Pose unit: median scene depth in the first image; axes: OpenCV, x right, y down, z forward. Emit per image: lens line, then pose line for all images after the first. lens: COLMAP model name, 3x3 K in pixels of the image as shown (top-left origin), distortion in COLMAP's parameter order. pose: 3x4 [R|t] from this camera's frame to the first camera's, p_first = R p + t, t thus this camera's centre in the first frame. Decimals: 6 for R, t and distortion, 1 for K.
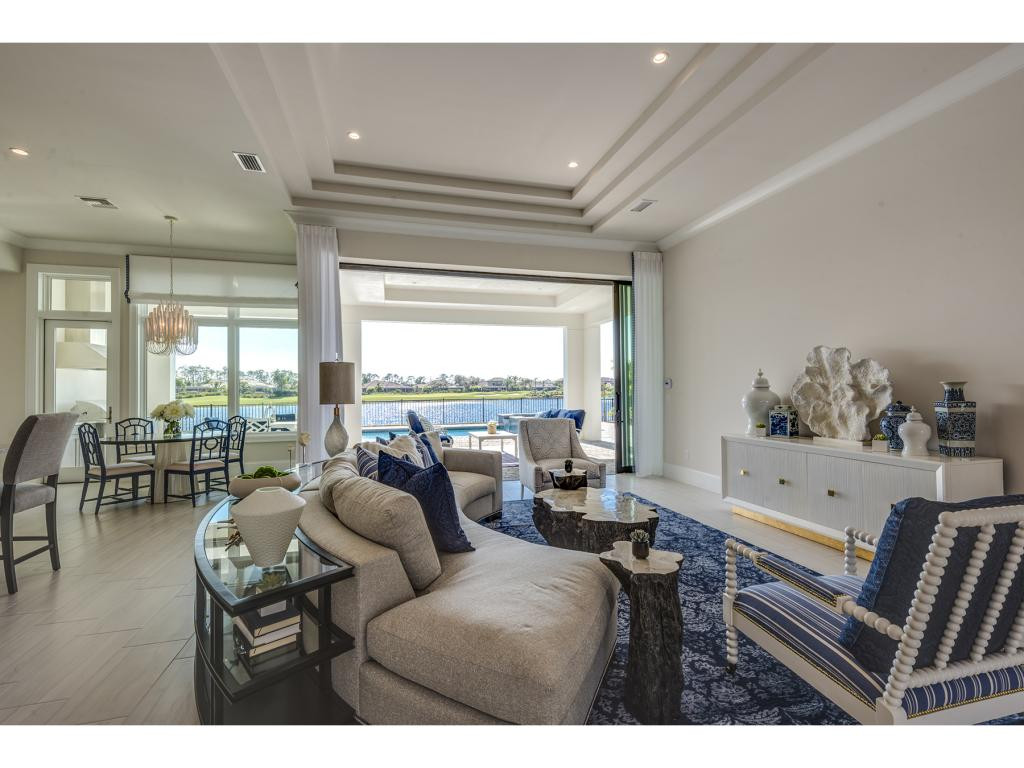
lens RADIAL K [[463.2, 0, 512.0], [0, 463.2, 384.0], [0, 0, 1]] dist [0.009073, -0.000289]
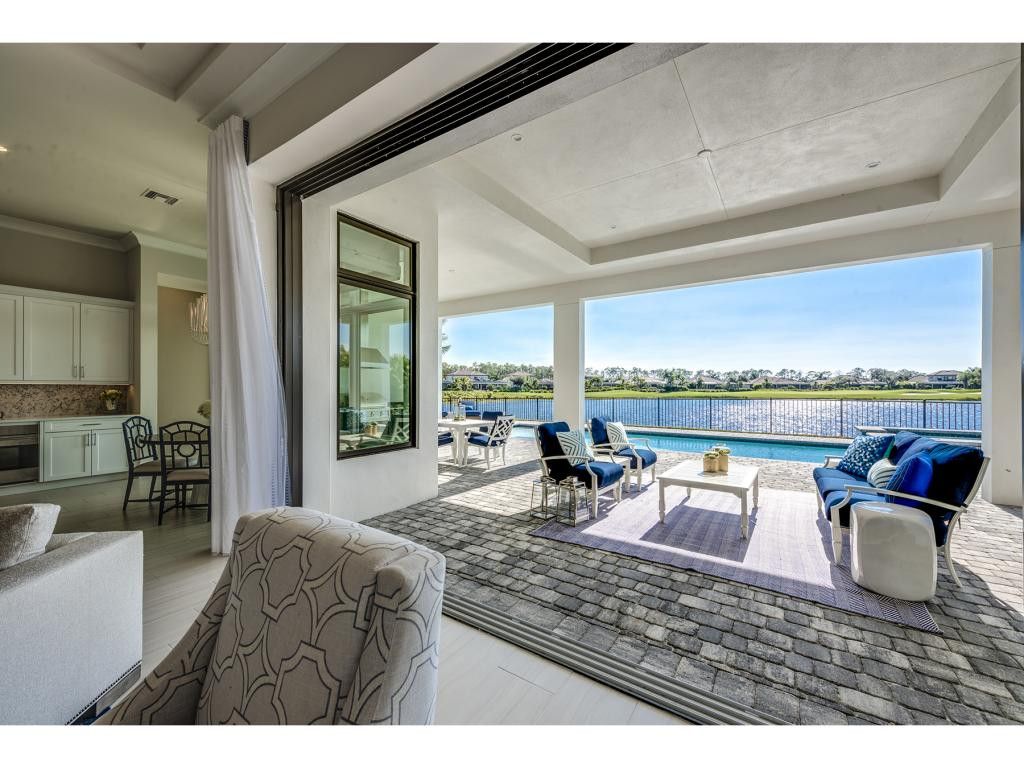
lens RADIAL K [[404.4, 0, 511.9], [0, 404.4, 387.6], [0, 0, 1]] dist [0.014865, -0.000034]
pose [[0.653982, 0.008880, -0.756458, 0.245278], [0.004467, 0.999868, 0.015599, 0.008854], [0.756497, -0.013581, 0.653857, 0.869328]]
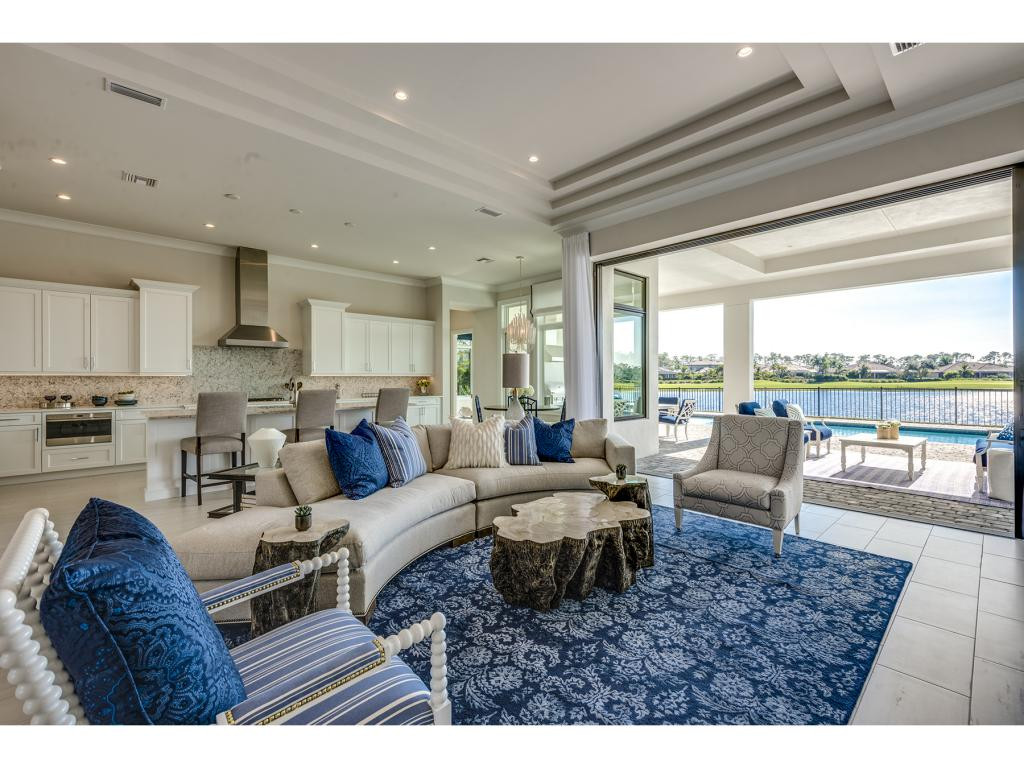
lens RADIAL K [[447.5, 0, 513.2], [0, 447.5, 377.9], [0, 0, 1]] dist [0.008743, -0.000452]
pose [[0.466046, 0.006904, -0.884734, 0.476034], [0.011307, 0.999841, 0.013759, 0.000745], [0.884688, -0.016416, 0.465894, 0.309843]]
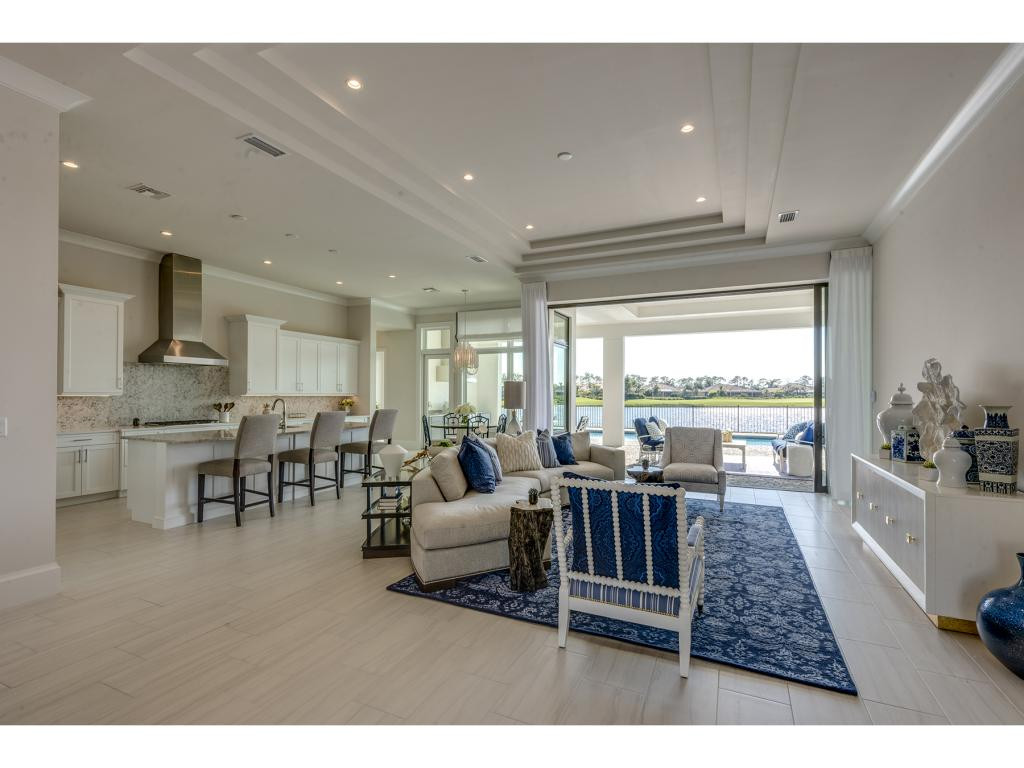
lens RADIAL K [[468.4, 0, 515.8], [0, 468.4, 392.4], [0, 0, 1]] dist [0.014798, -0.000089]
pose [[0.760438, 0.007968, -0.649361, 0.443257], [-0.000754, 0.999935, 0.011386, -0.019710], [0.649410, -0.008169, 0.760395, -0.121434]]
